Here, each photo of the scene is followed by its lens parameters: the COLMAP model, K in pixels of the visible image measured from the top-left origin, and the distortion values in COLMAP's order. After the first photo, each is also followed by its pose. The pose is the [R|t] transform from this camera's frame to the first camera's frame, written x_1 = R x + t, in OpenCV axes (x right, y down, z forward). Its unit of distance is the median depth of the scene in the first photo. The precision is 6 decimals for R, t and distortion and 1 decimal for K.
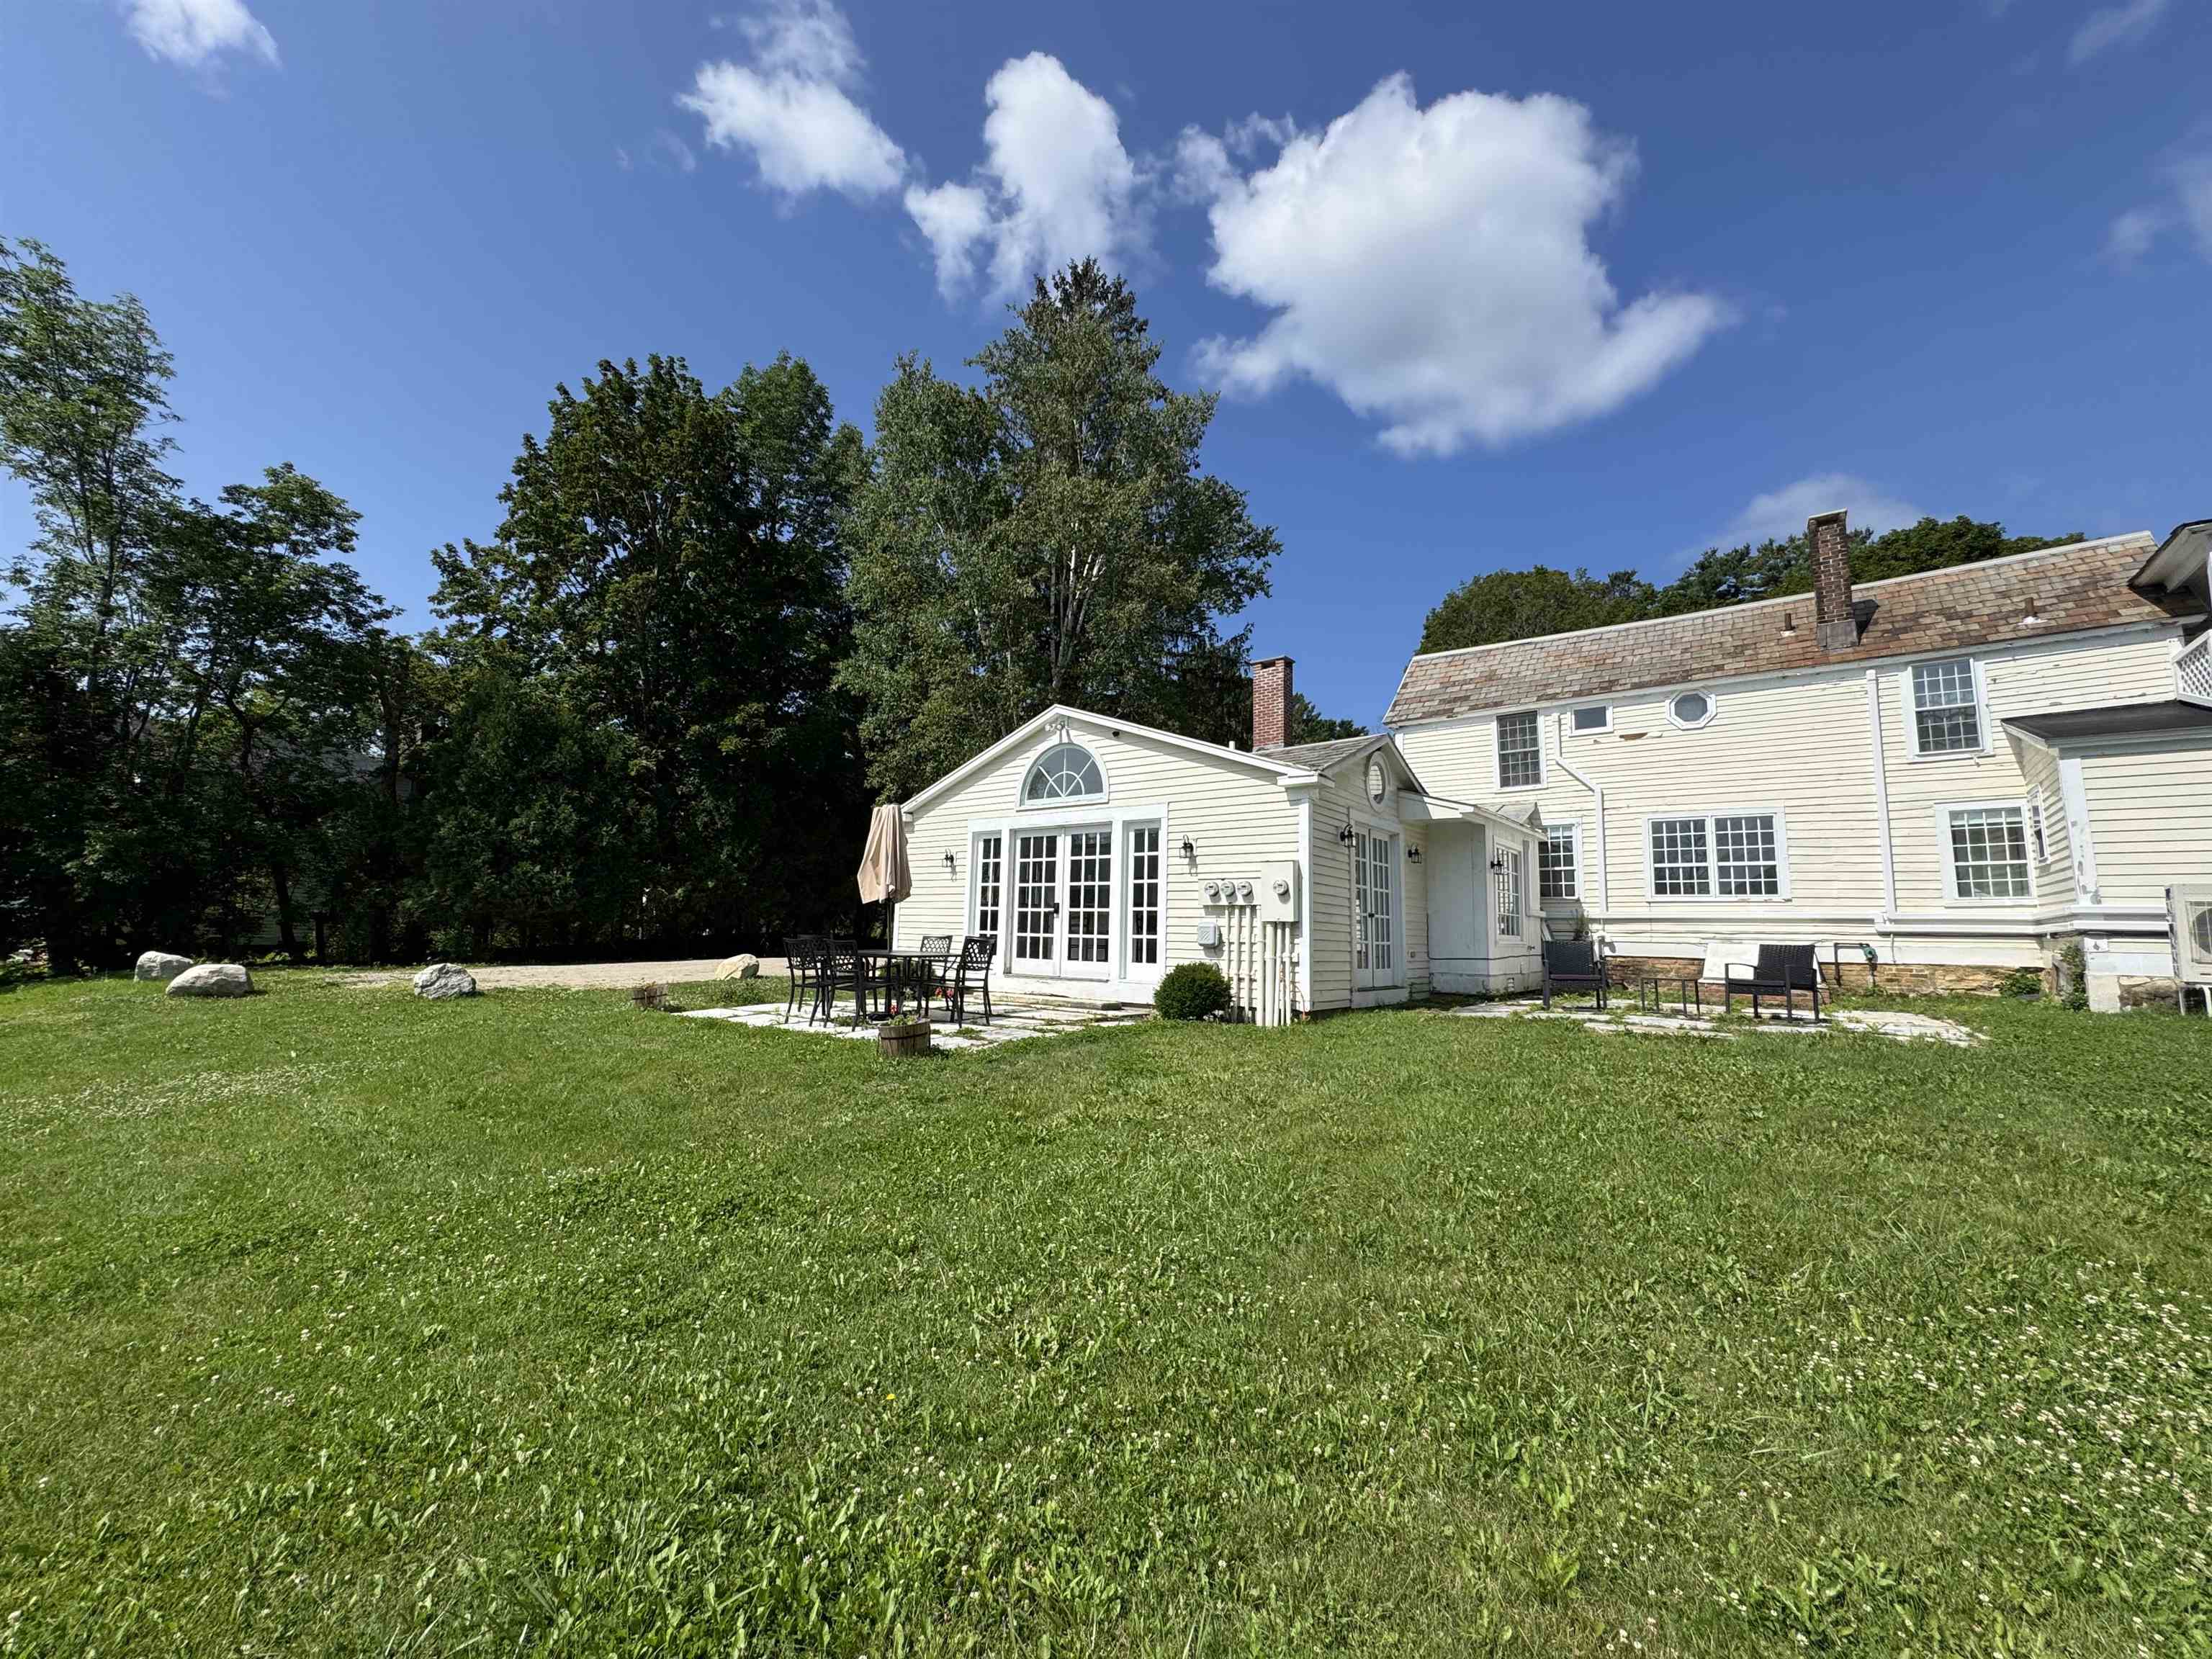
lens RADIAL K [[883.7, 0, 1104.3], [0, 883.7, 824.8], [0, 0, 1]] dist [-0.004879, 0.000204]
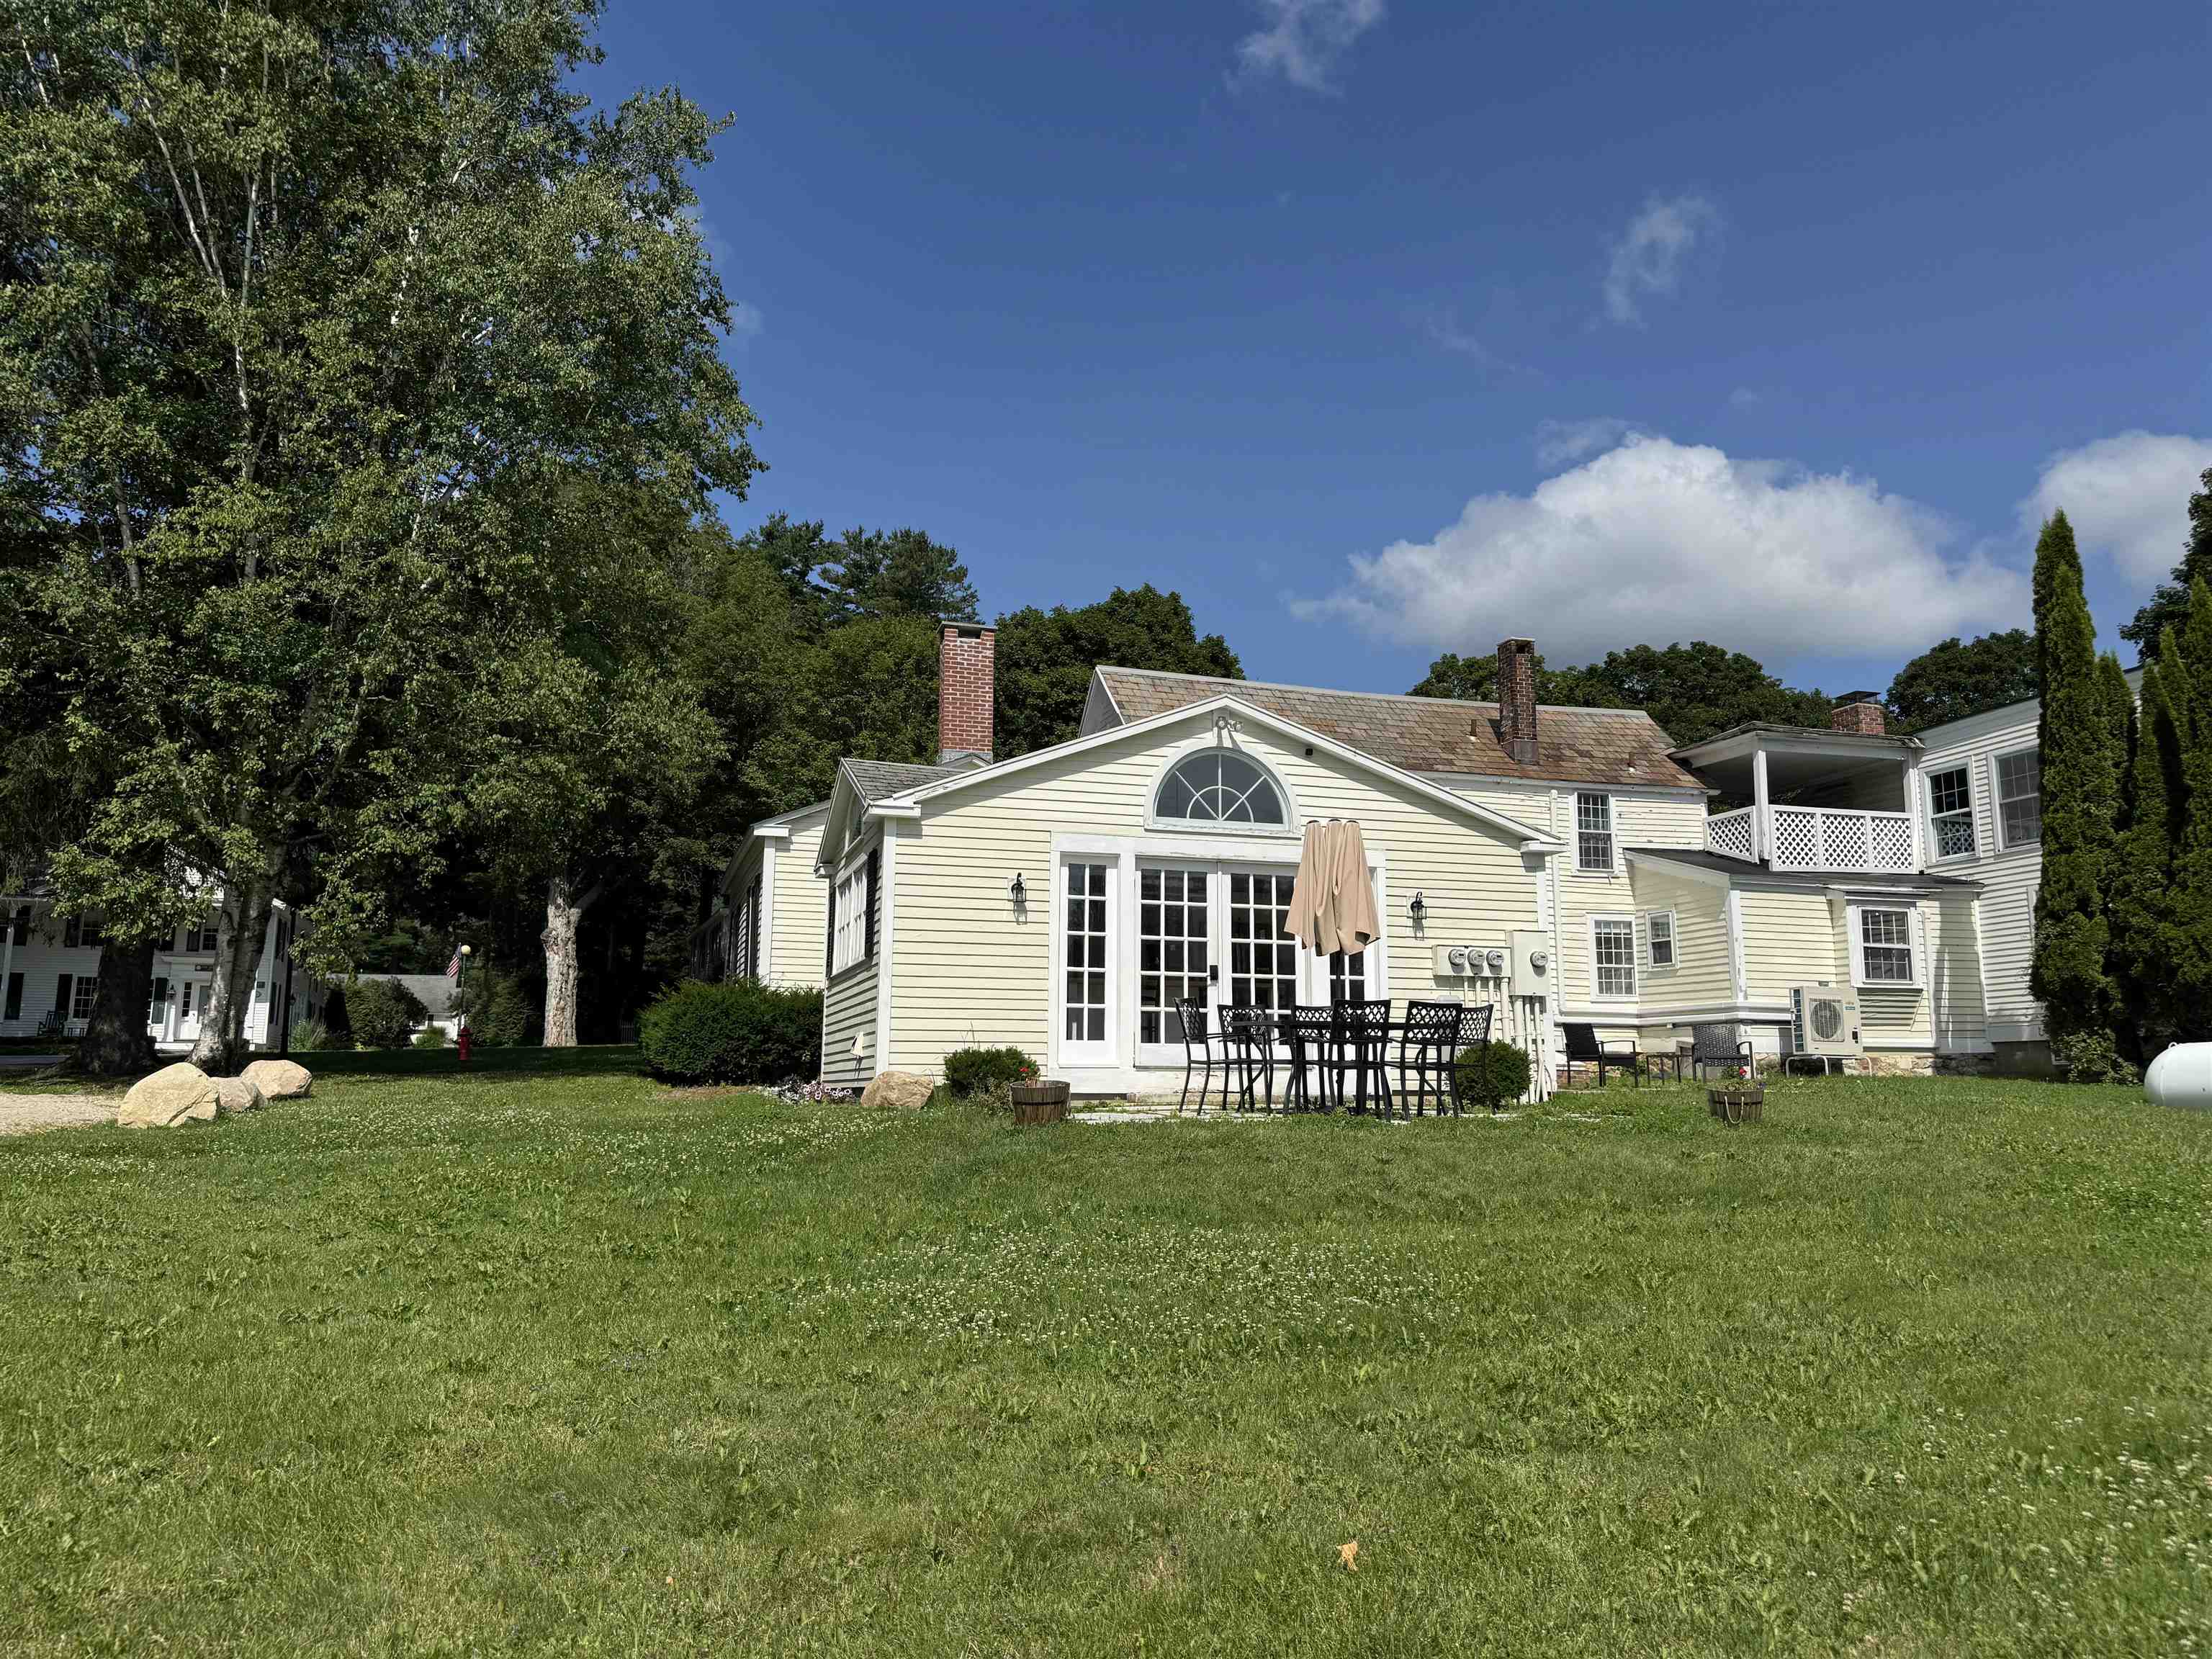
lens RADIAL K [[1529.9, 0, 1112.9], [0, 1529.9, 838.7], [0, 0, 1]] dist [0.152470, -0.260257]
pose [[0.567472, 0.108485, 0.816215, -1.131233], [-0.091424, 0.993455, -0.068480, 0.078149], [-0.818302, -0.035761, 0.573676, 0.347642]]
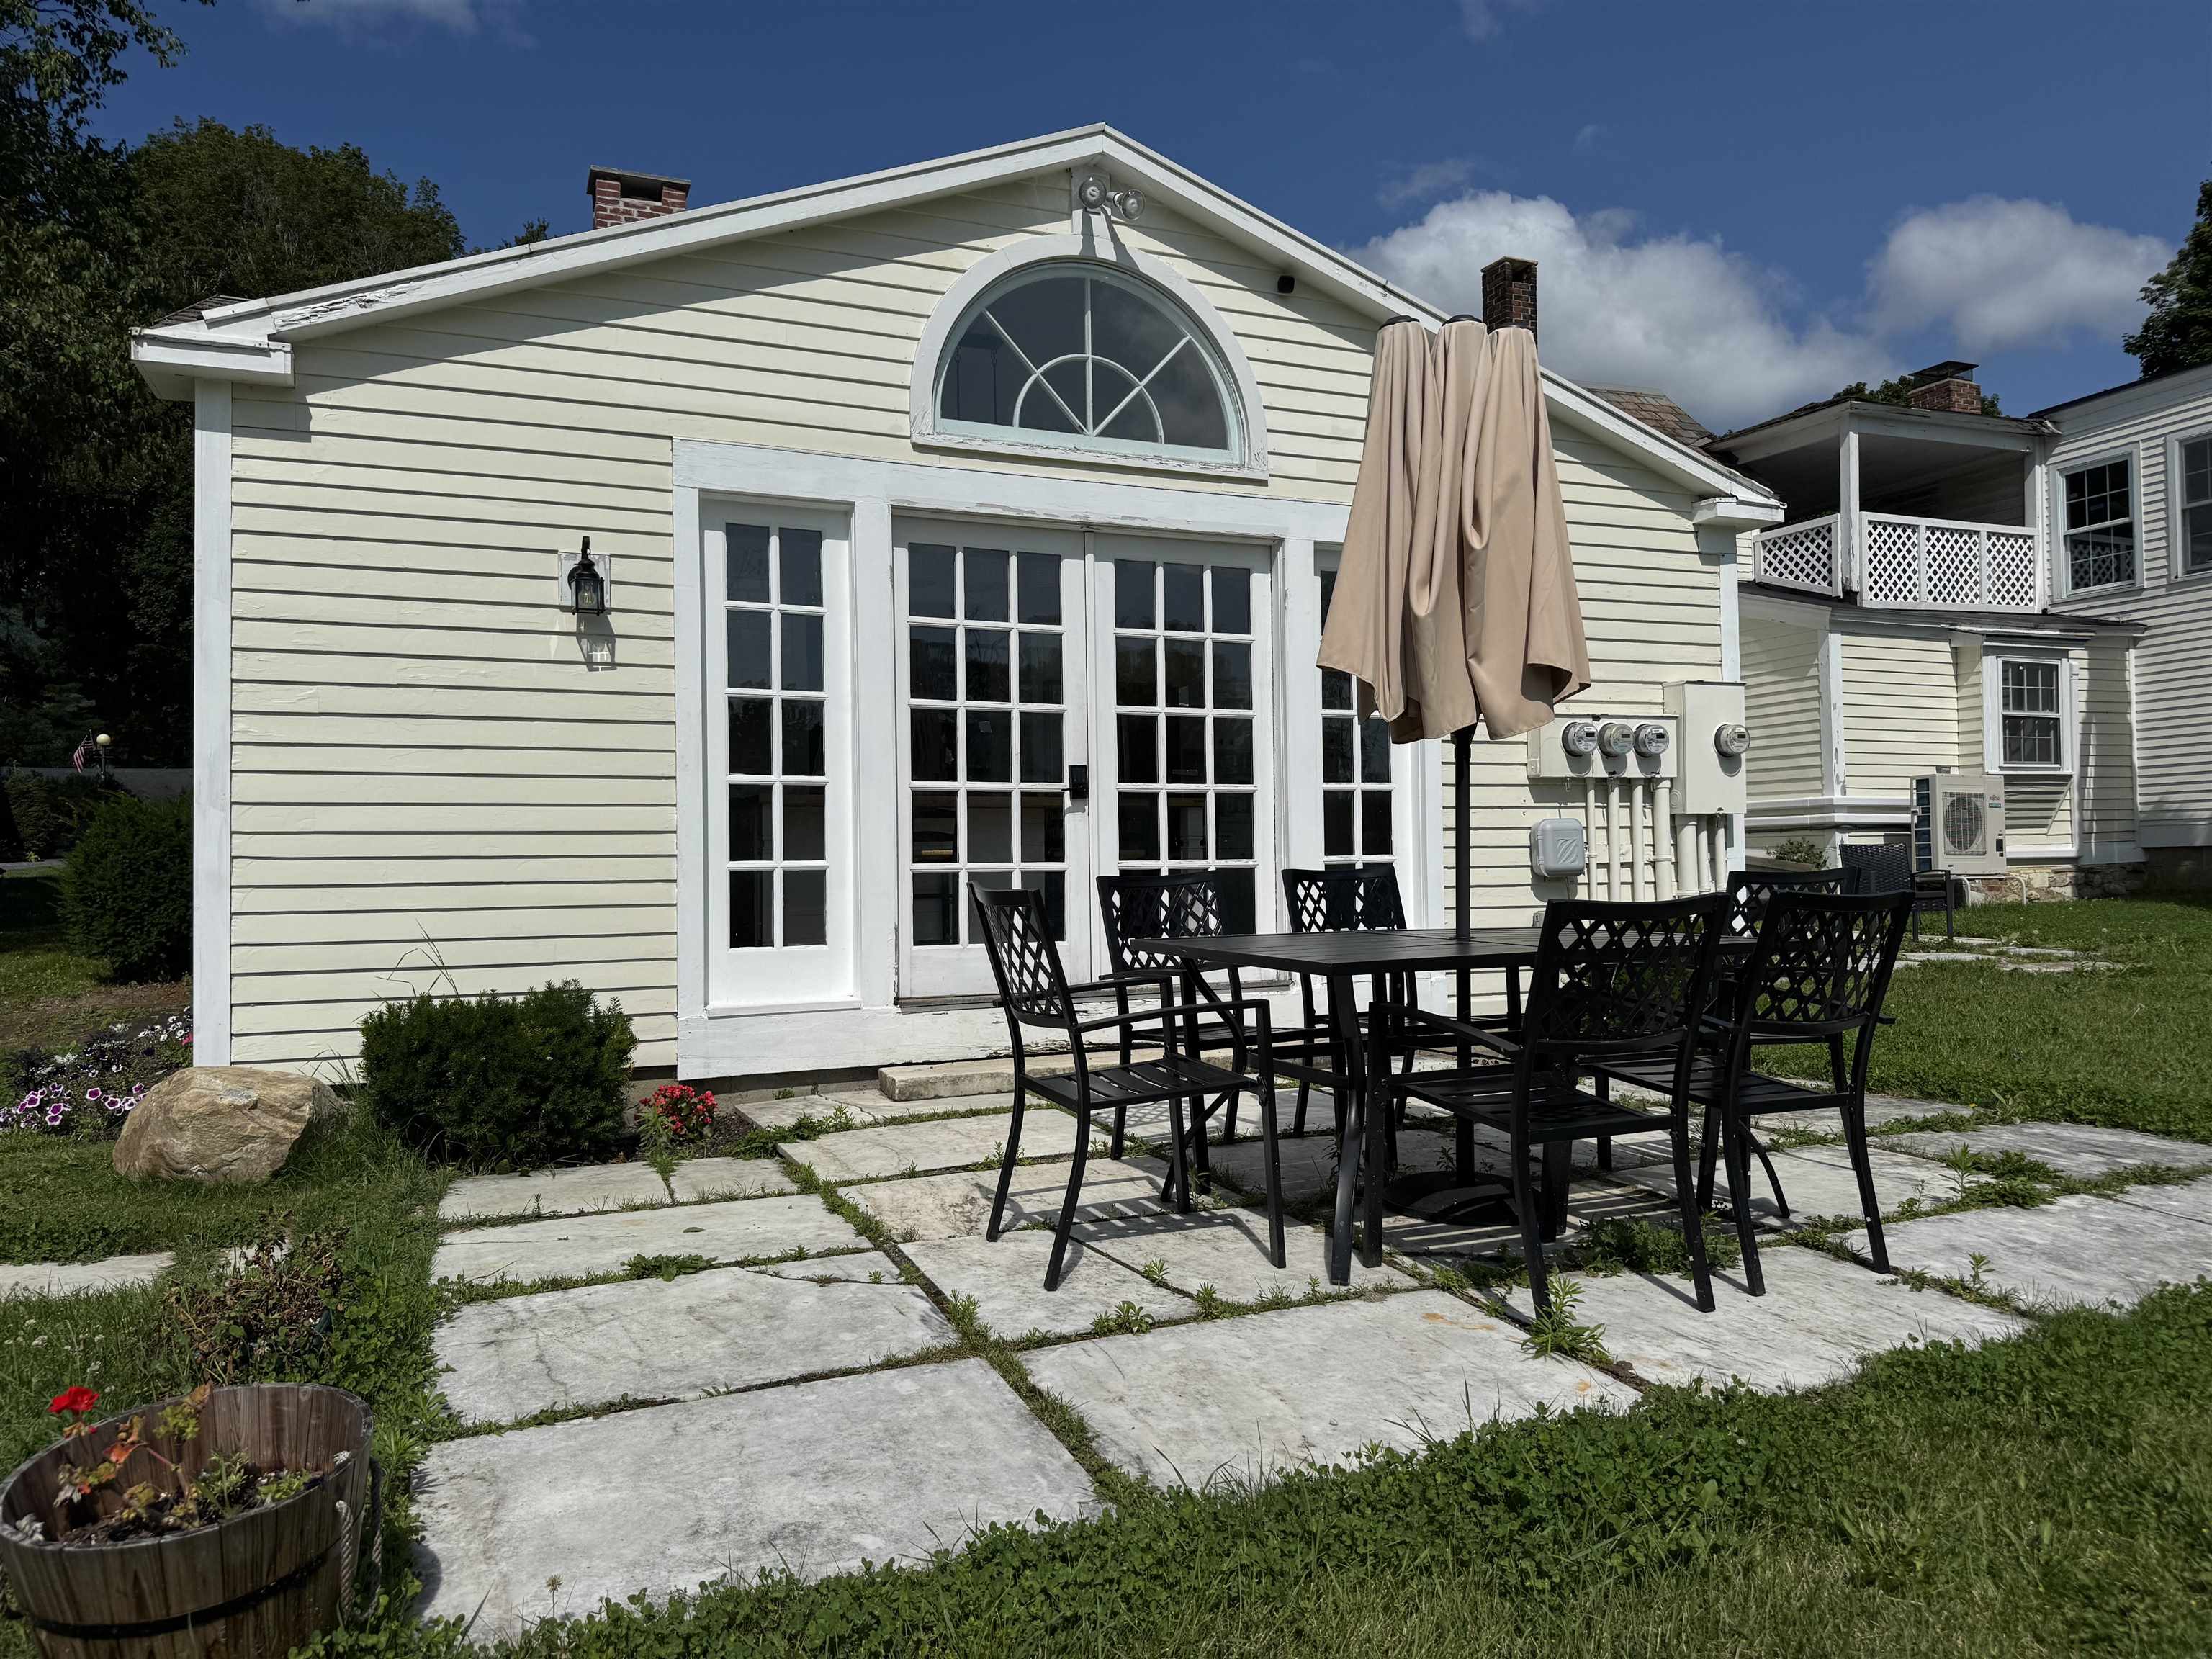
lens RADIAL K [[1529.9, 0, 1112.9], [0, 1529.9, 838.7], [0, 0, 1]] dist [0.152470, -0.260257]
pose [[0.479652, -0.014094, 0.877345, -0.536443], [-0.081301, 0.994856, 0.060430, 0.079455], [-0.873684, -0.100314, 0.476039, 0.714594]]
